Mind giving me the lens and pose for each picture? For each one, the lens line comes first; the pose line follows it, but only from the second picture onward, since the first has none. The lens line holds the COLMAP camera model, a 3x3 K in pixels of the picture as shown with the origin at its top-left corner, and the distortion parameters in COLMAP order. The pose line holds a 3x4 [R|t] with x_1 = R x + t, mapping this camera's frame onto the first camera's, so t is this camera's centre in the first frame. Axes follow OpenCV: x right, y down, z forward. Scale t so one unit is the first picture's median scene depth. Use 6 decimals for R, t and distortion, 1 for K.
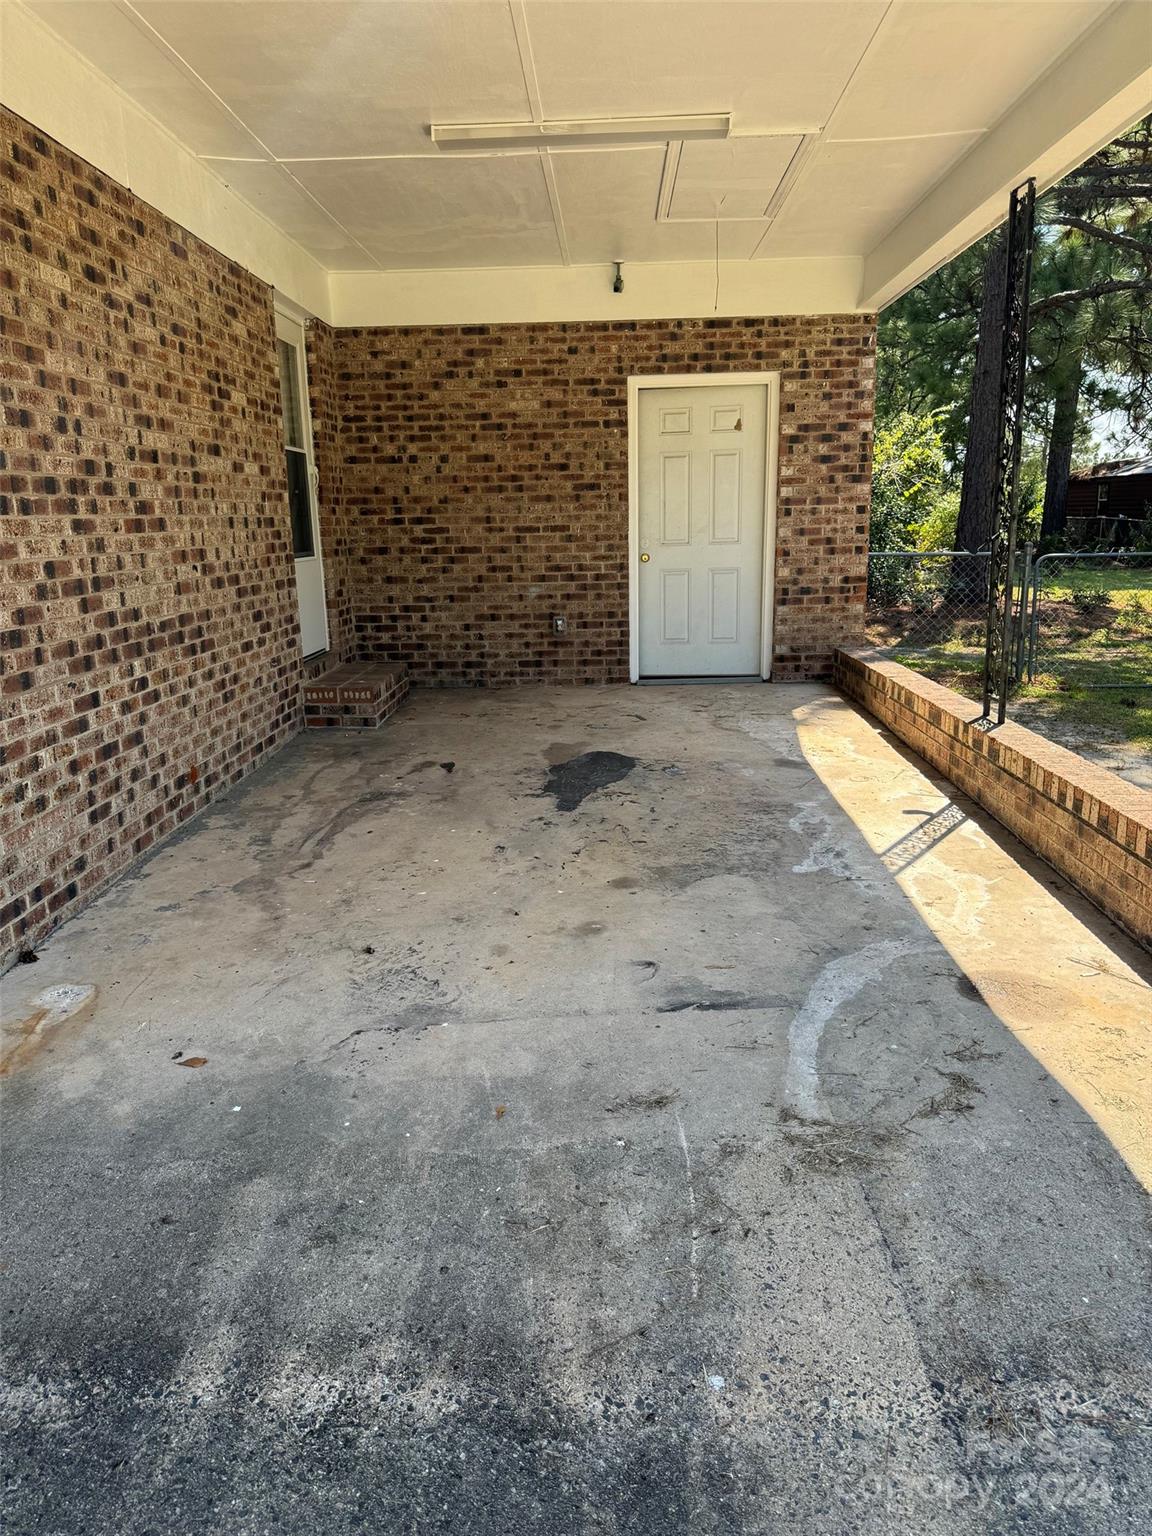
lens RADIAL K [[1074.4, 0, 548.8], [0, 1074.4, 766.8], [0, 0, 1]] dist [0.125410, -0.203858]
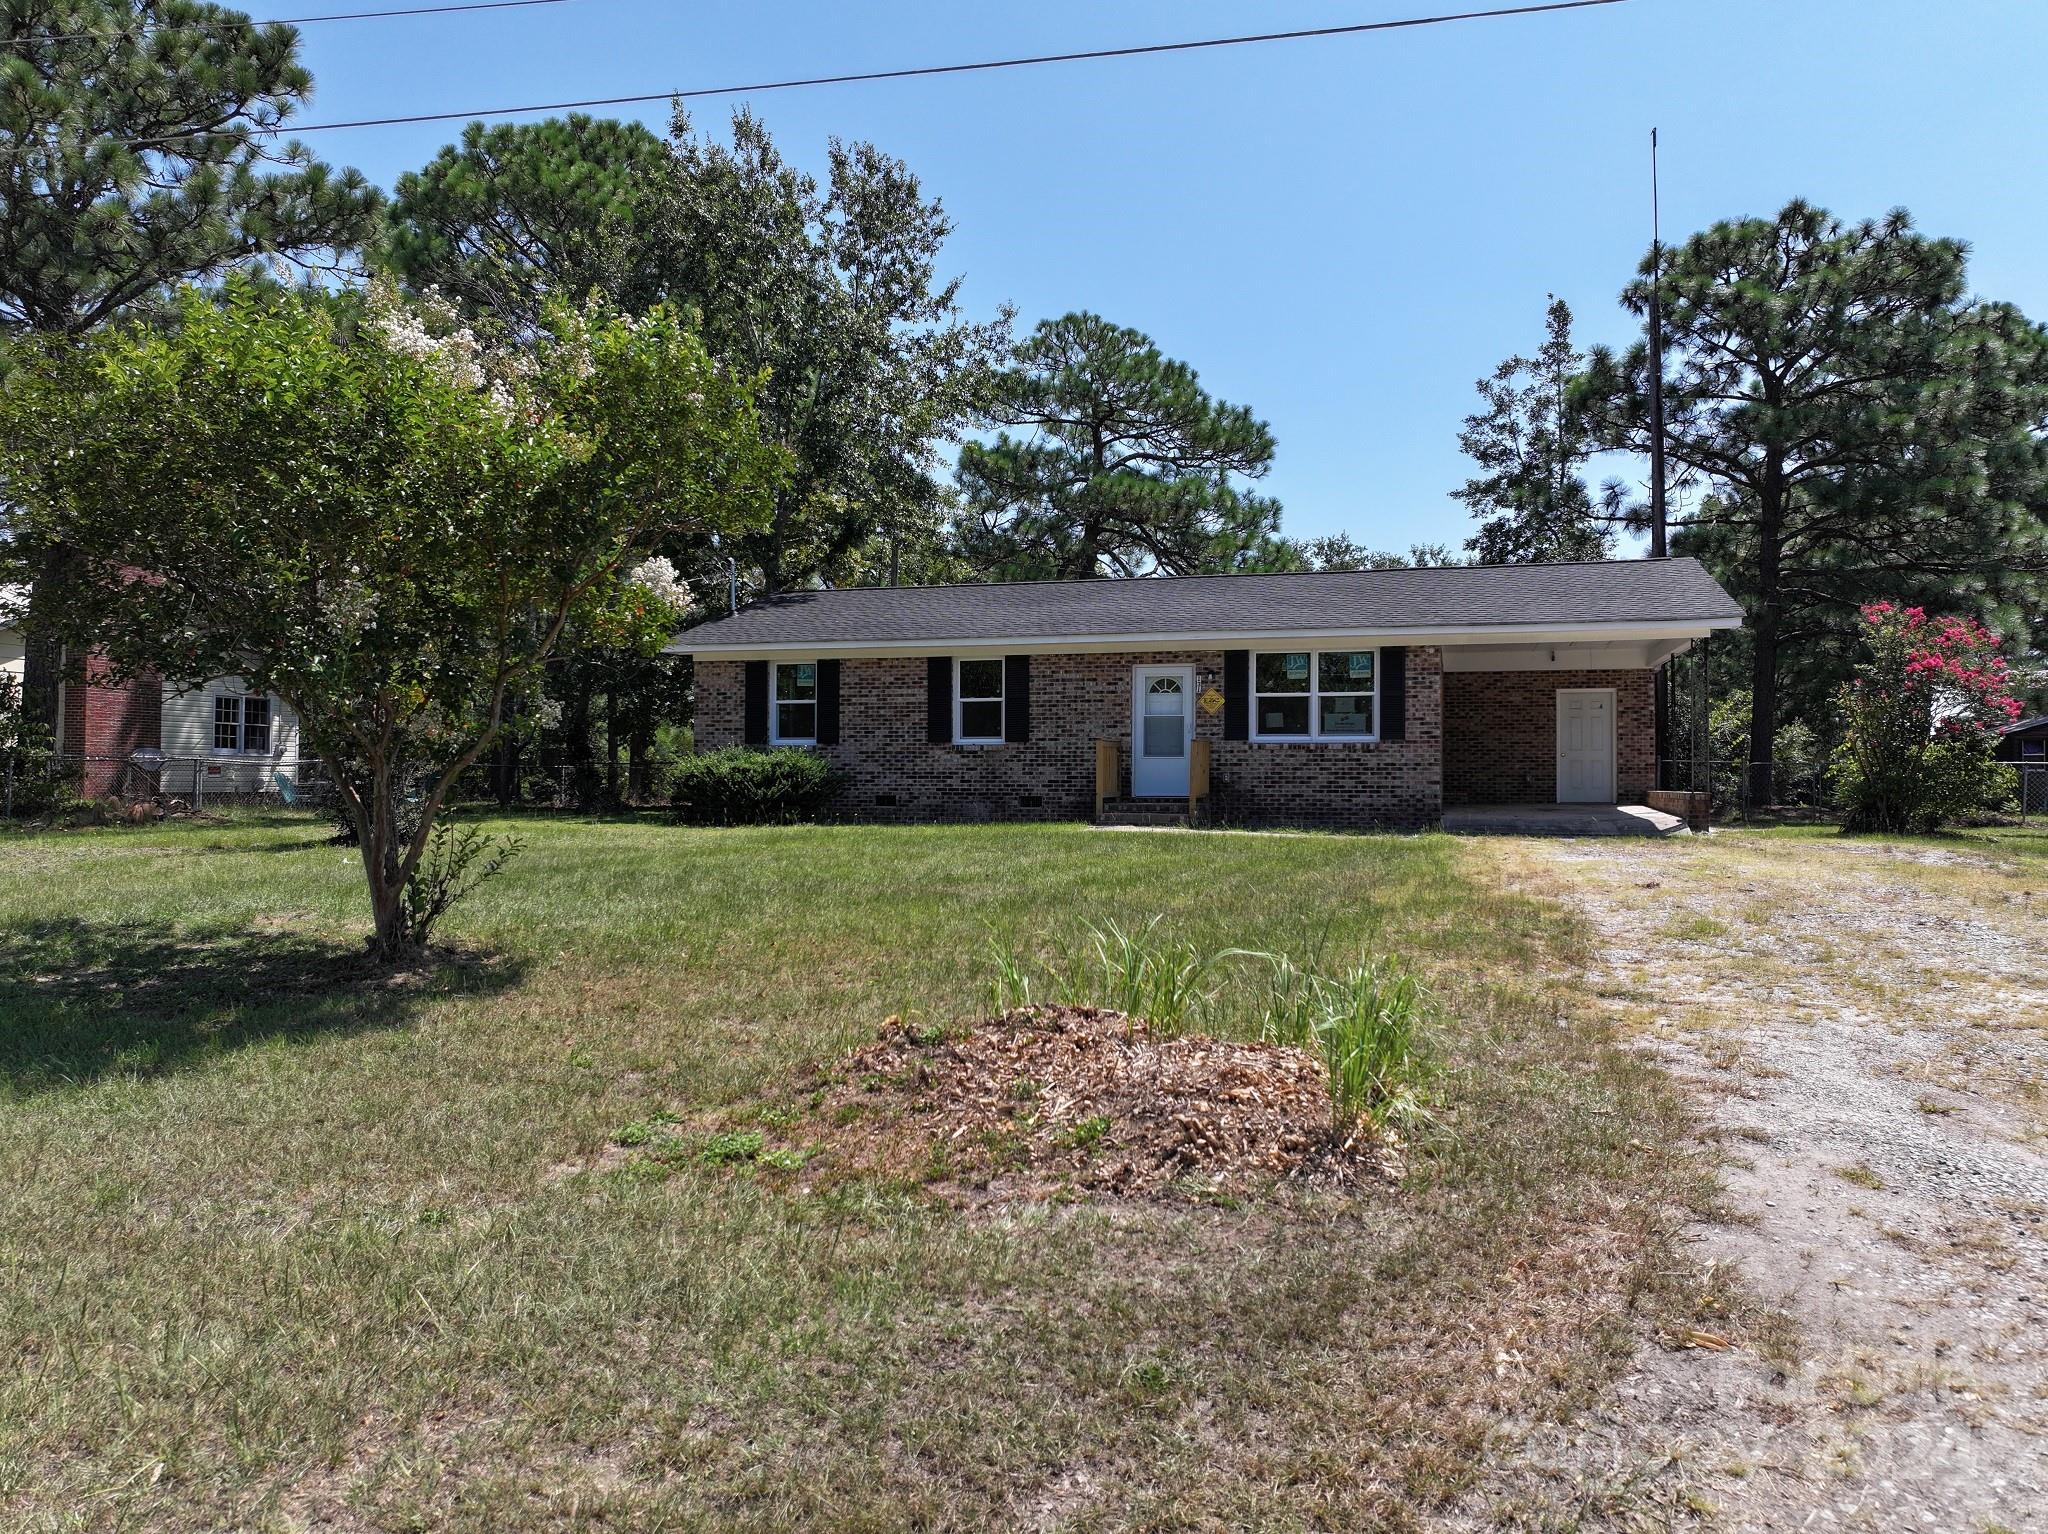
lens RADIAL K [[1432.1, 0, 1030.0], [0, 1432.1, 774.1], [0, 0, 1]] dist [-0.006444, 0.016997]
pose [[0.972474, 0.020988, -0.232065, -0.374360], [-0.073840, 0.972364, -0.221488, 0.738418], [0.221003, 0.232527, 0.947148, -2.634467]]
